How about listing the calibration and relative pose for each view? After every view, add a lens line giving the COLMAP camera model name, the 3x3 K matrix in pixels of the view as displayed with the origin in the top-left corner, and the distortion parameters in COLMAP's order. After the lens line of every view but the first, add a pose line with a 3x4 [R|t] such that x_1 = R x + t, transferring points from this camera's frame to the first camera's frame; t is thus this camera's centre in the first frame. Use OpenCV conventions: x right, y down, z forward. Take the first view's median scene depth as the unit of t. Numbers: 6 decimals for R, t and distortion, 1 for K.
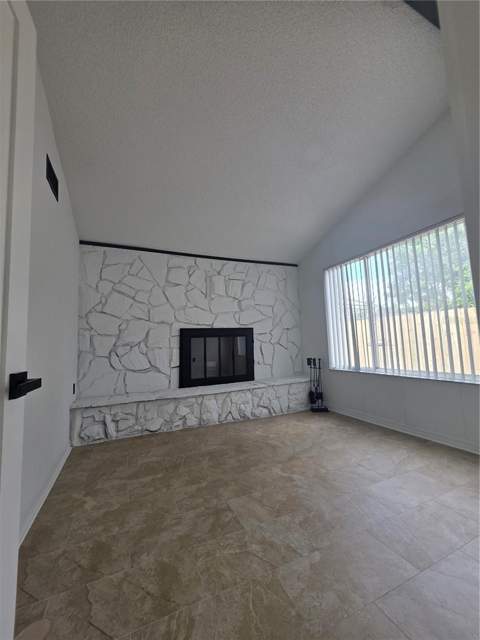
lens RADIAL K [[254.4, 0, 234.5], [0, 254.4, 320.5], [0, 0, 1]] dist [0.000685, 0.000037]
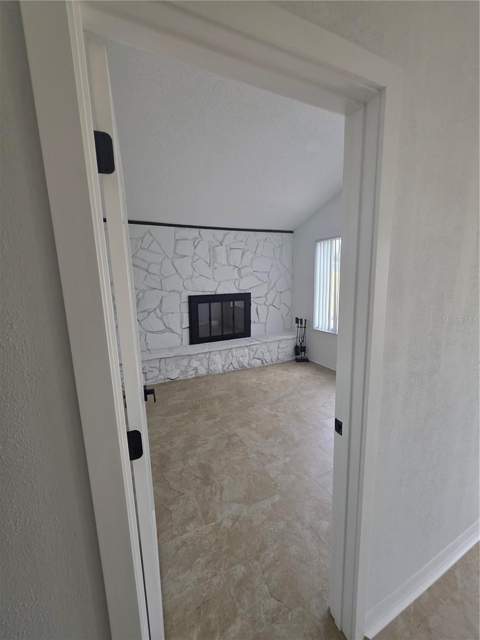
lens RADIAL K [[254.4, 0, 234.5], [0, 254.4, 320.5], [0, 0, 1]] dist [0.000685, 0.000037]
pose [[0.999621, 0.004514, 0.027170, -0.035550], [-0.011253, 0.967322, 0.253301, -0.160639], [-0.025139, -0.253511, 0.967006, -0.163021]]
